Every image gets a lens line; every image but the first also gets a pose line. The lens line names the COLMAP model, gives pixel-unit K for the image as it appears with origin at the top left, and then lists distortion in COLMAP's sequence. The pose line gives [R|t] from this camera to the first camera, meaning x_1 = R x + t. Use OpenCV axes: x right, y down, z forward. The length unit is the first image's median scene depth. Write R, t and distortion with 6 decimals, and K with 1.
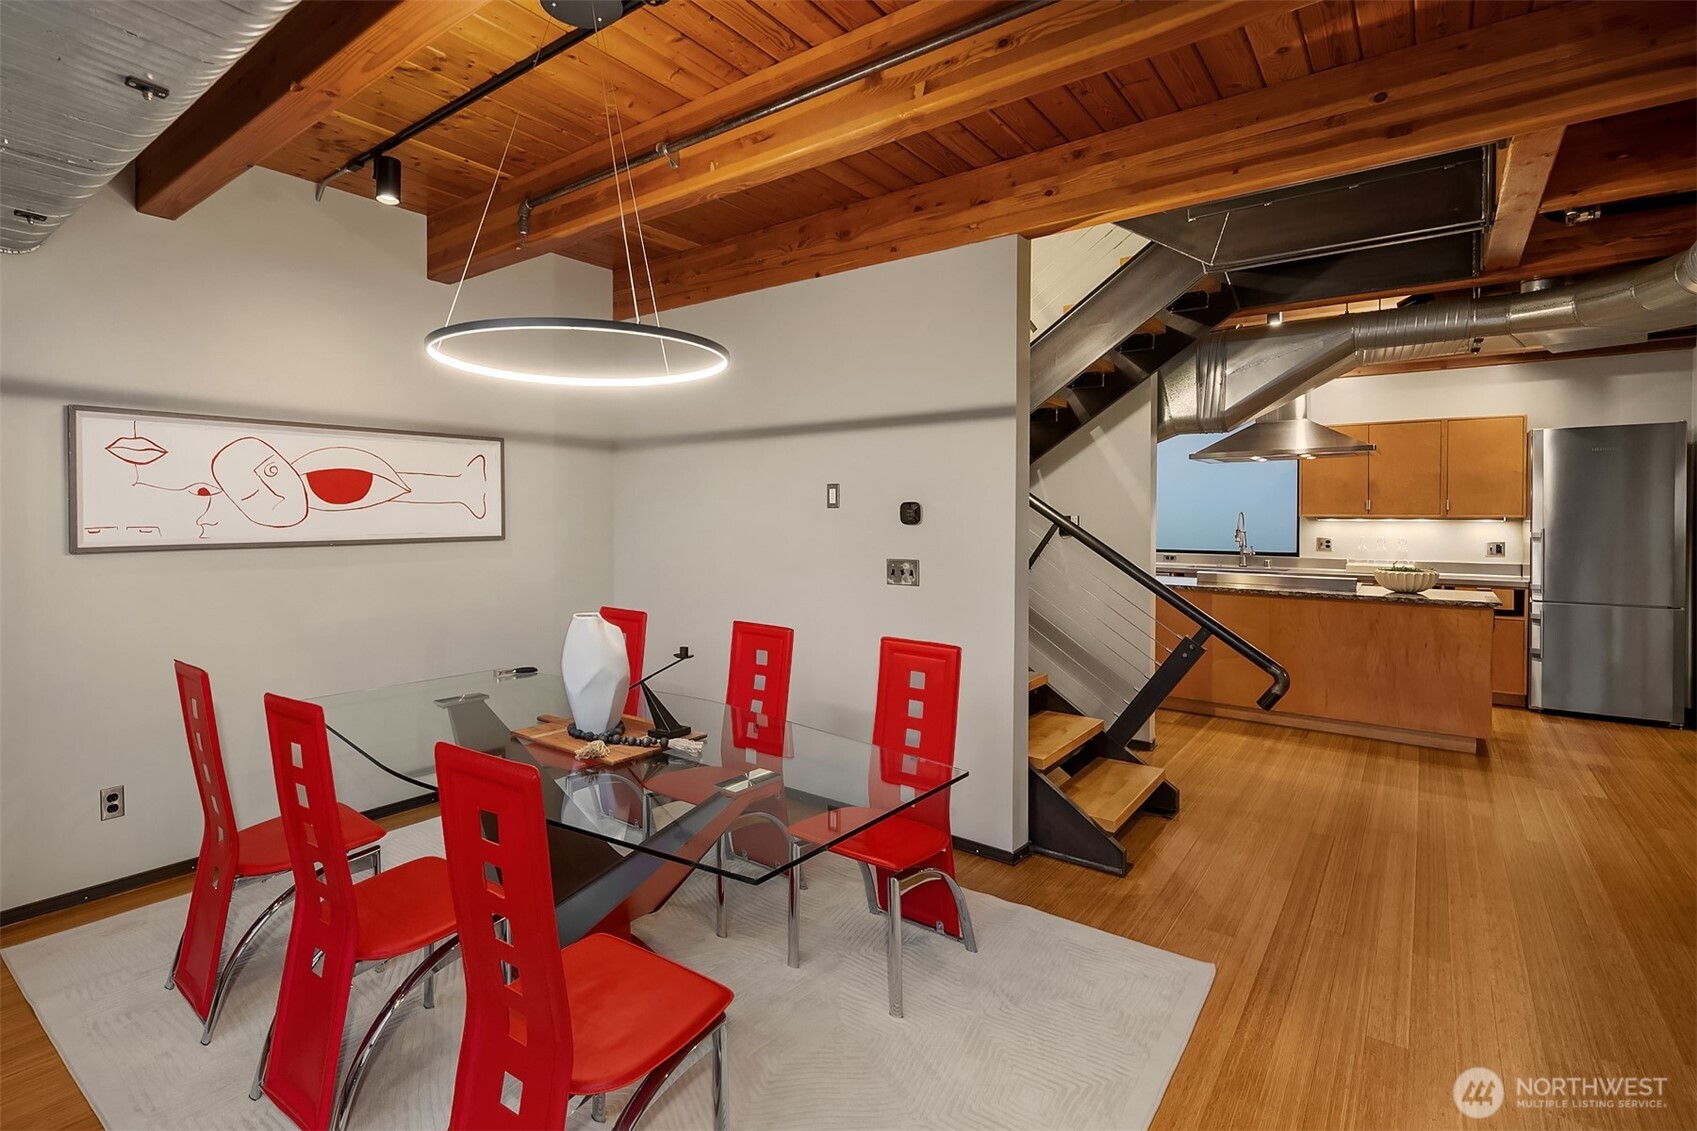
lens RADIAL K [[818.3, 0, 751.5], [0, 818.3, 515.1], [0, 0, 1]] dist [0.002920, 0.000863]
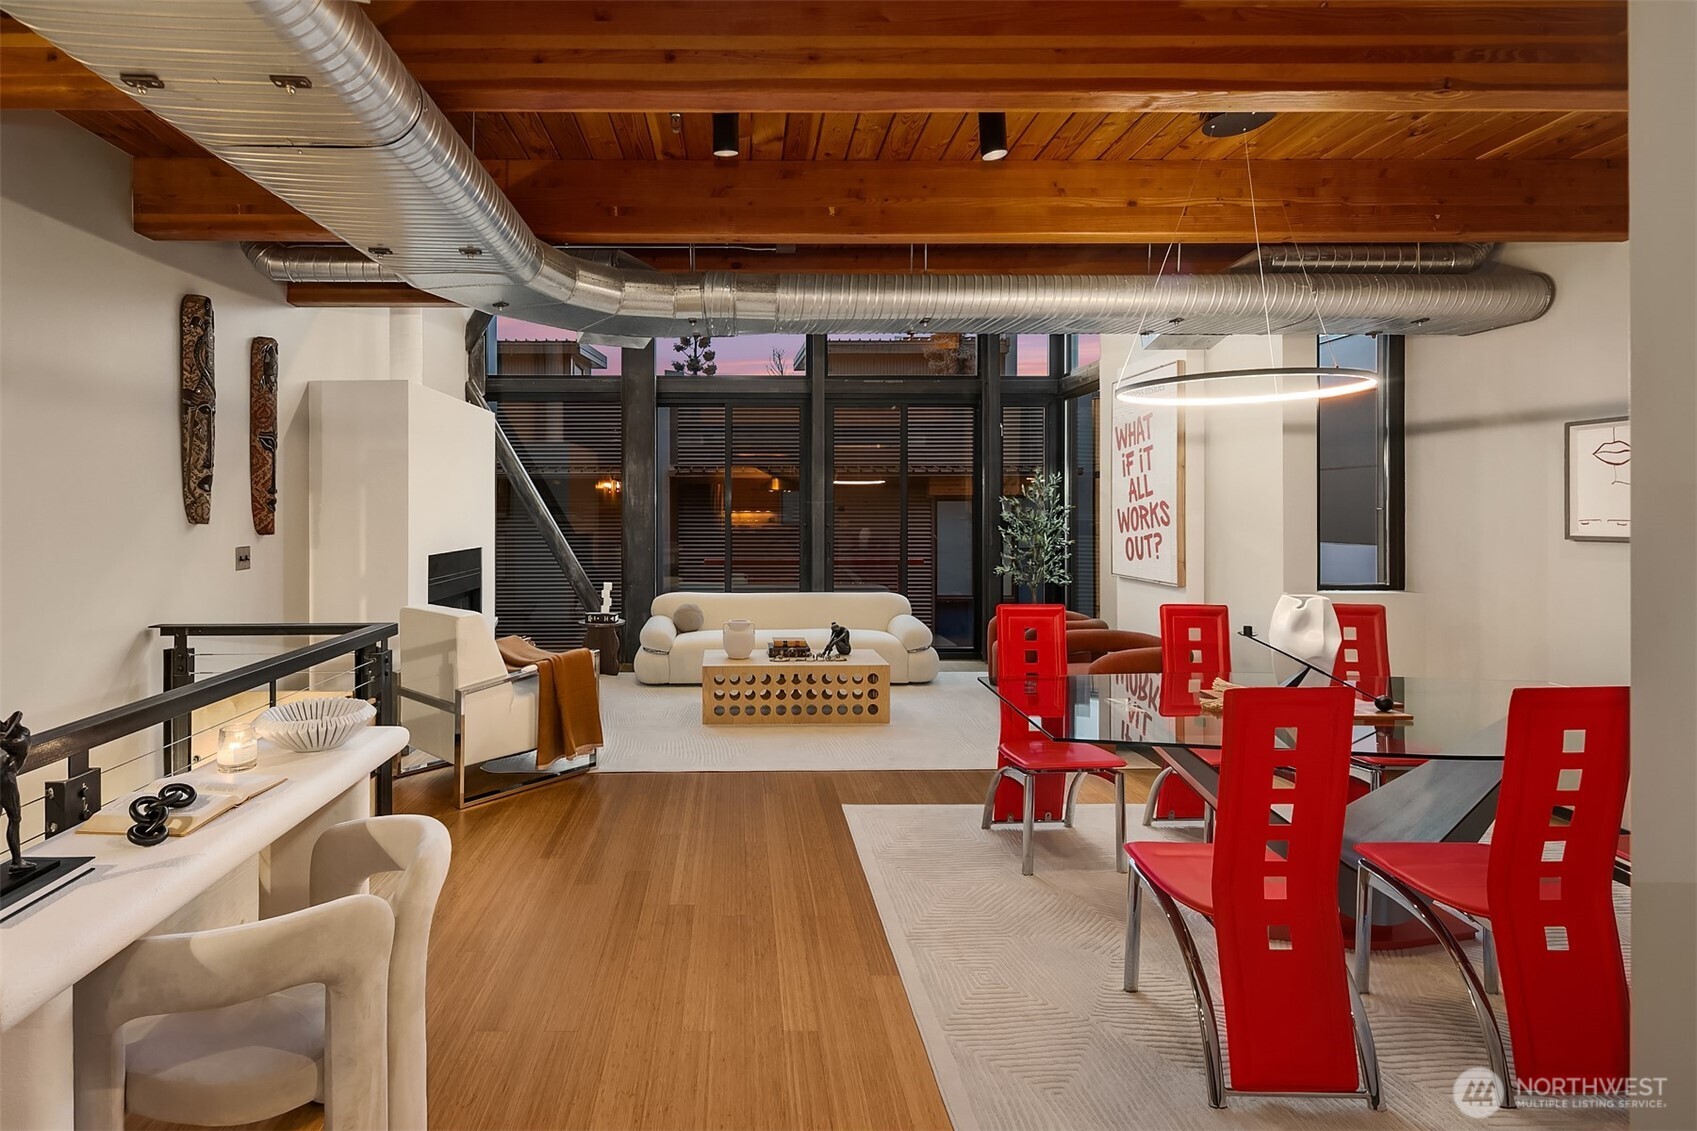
lens RADIAL K [[818.3, 0, 746.0], [0, 818.3, 516.8], [0, 0, 1]] dist [0.002920, 0.000863]
pose [[-0.767473, 0.004497, -0.641066, 0.661112], [-0.002343, 0.999949, 0.009820, 0.001421], [0.641077, 0.009038, -0.767423, 0.806476]]
